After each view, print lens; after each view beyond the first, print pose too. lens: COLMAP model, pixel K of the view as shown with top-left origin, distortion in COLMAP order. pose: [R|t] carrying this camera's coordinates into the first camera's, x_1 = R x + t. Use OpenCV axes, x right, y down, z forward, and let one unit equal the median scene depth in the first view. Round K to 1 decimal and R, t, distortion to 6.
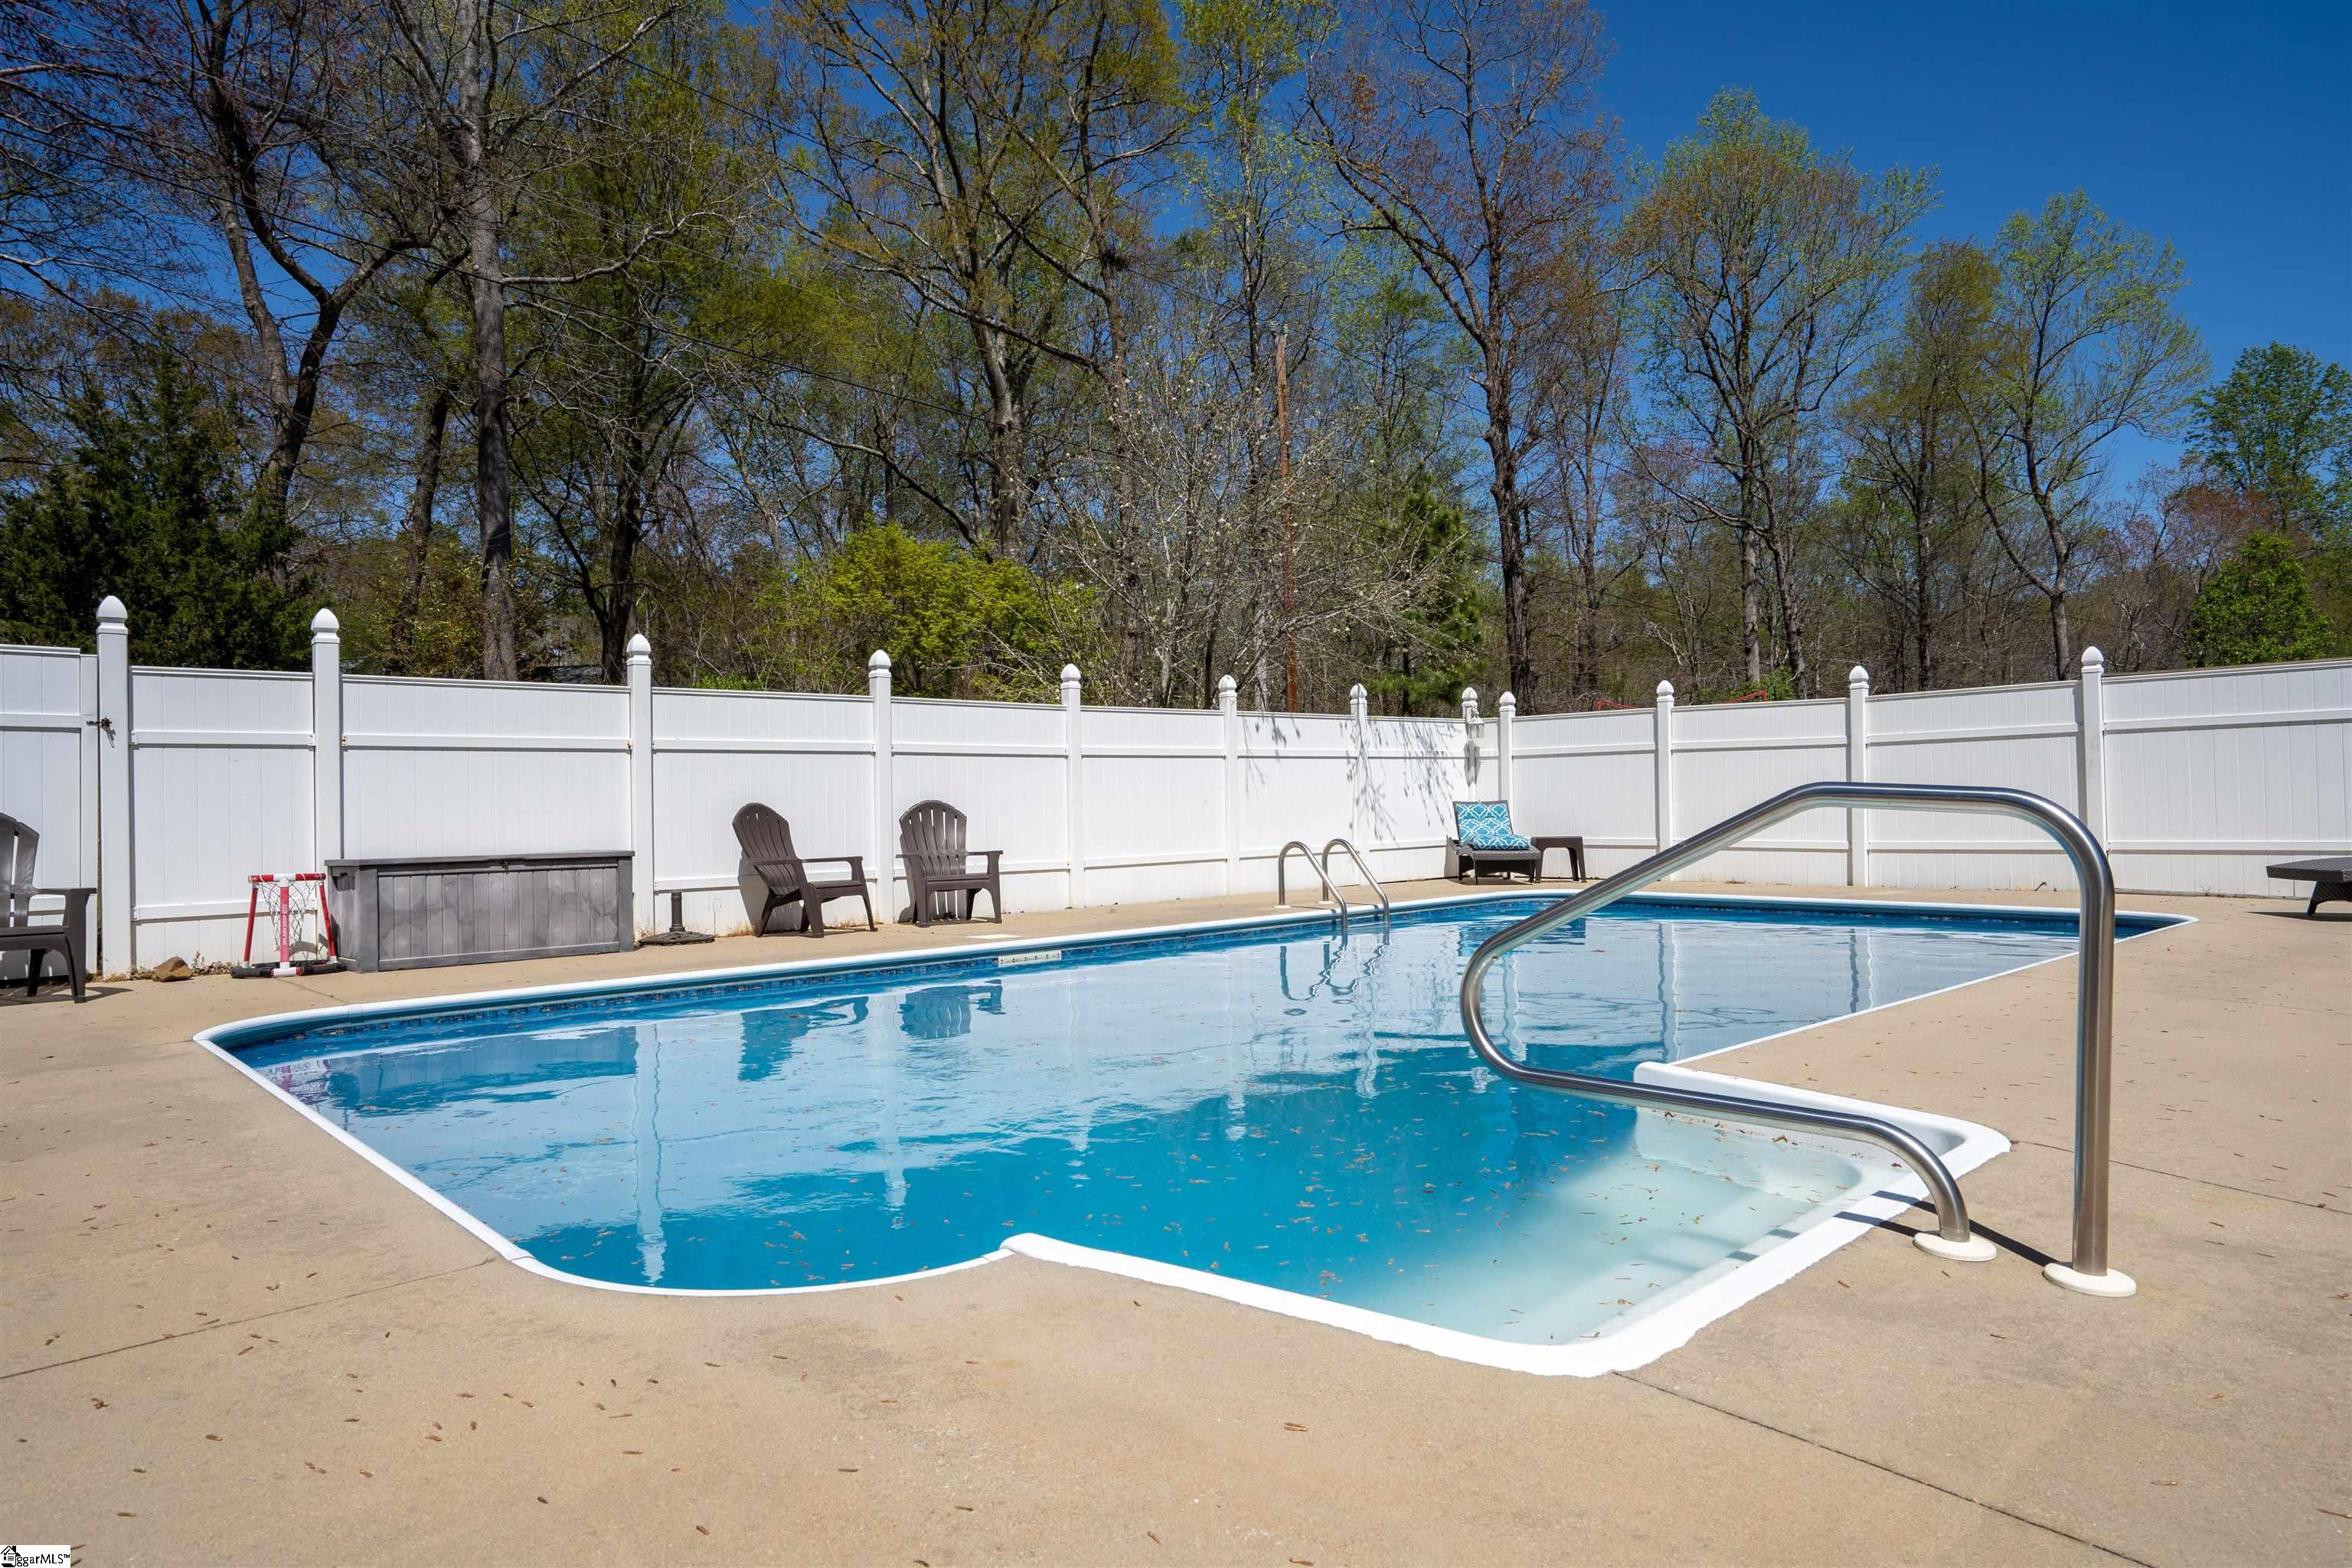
lens RADIAL K [[1419.0, 0, 1178.1], [0, 1419.0, 785.0], [0, 0, 1]] dist [0.034041, 0.010602]
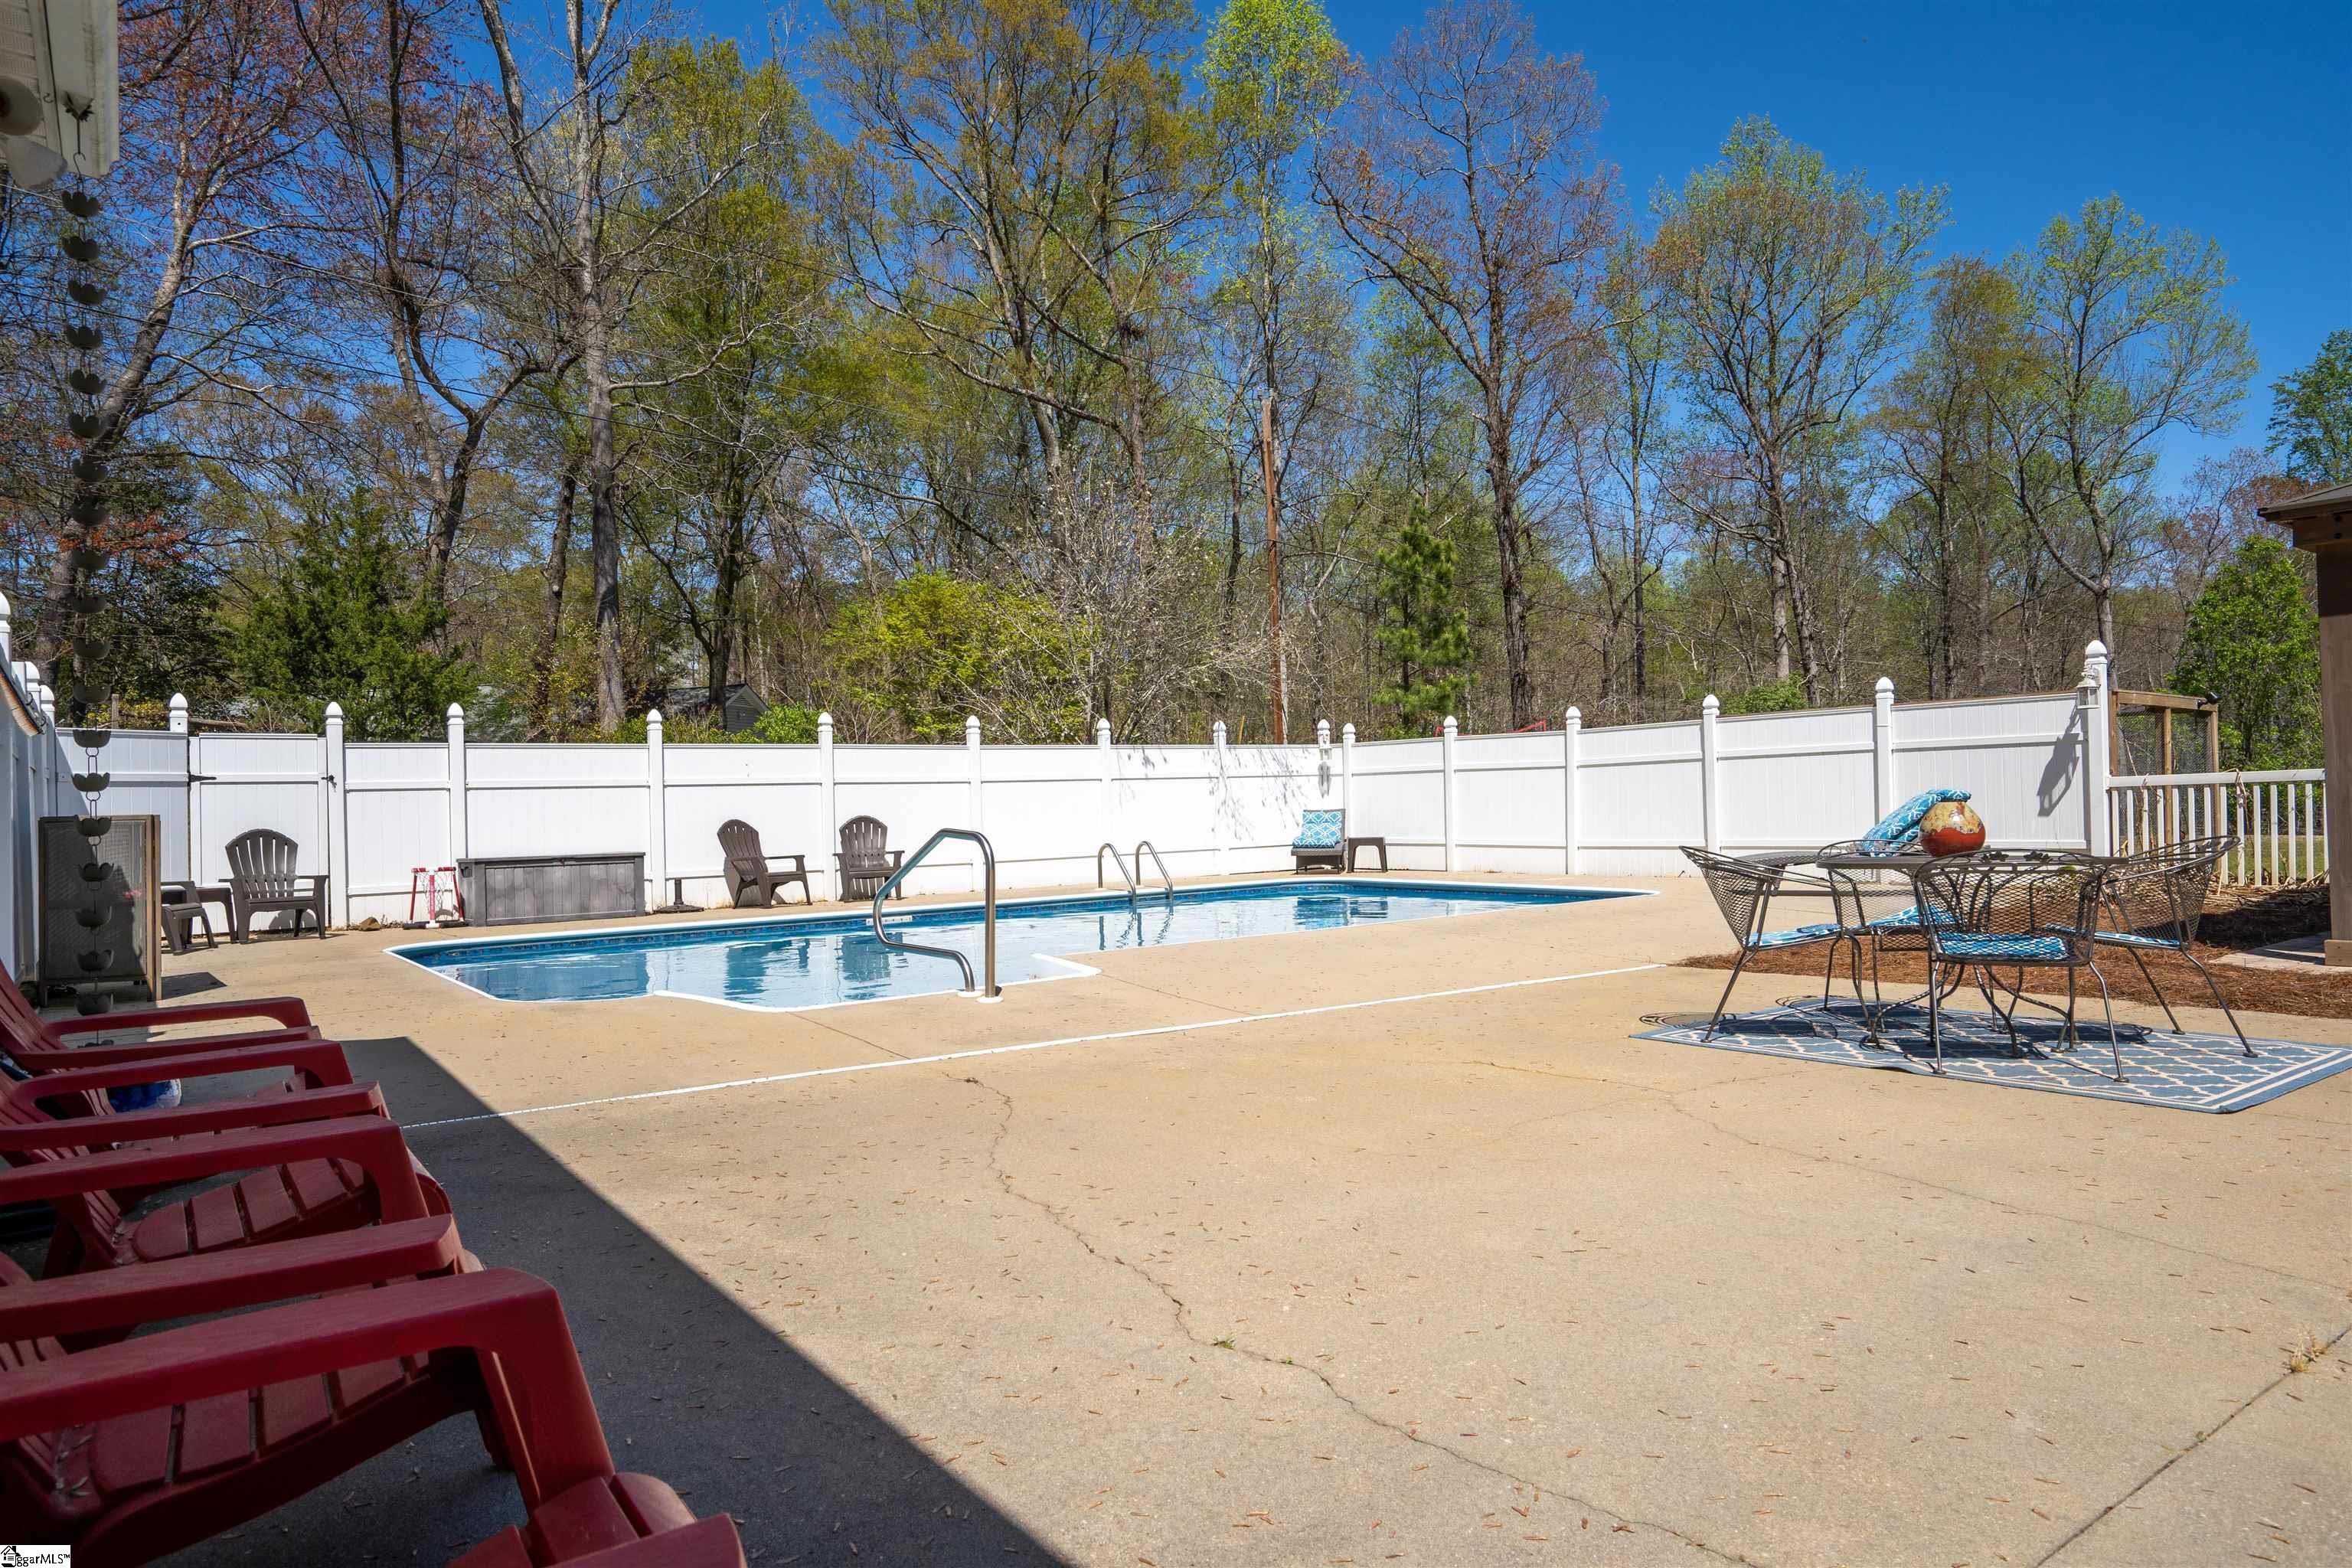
lens RADIAL K [[1419.0, 0, 1175.6], [0, 1419.0, 794.3], [0, 0, 1]] dist [0.034041, 0.010602]
pose [[0.995721, -0.007995, -0.092063, 0.136548], [0.008874, 0.999919, 0.009139, -0.010597], [0.091982, -0.009916, 0.995711, -0.200232]]
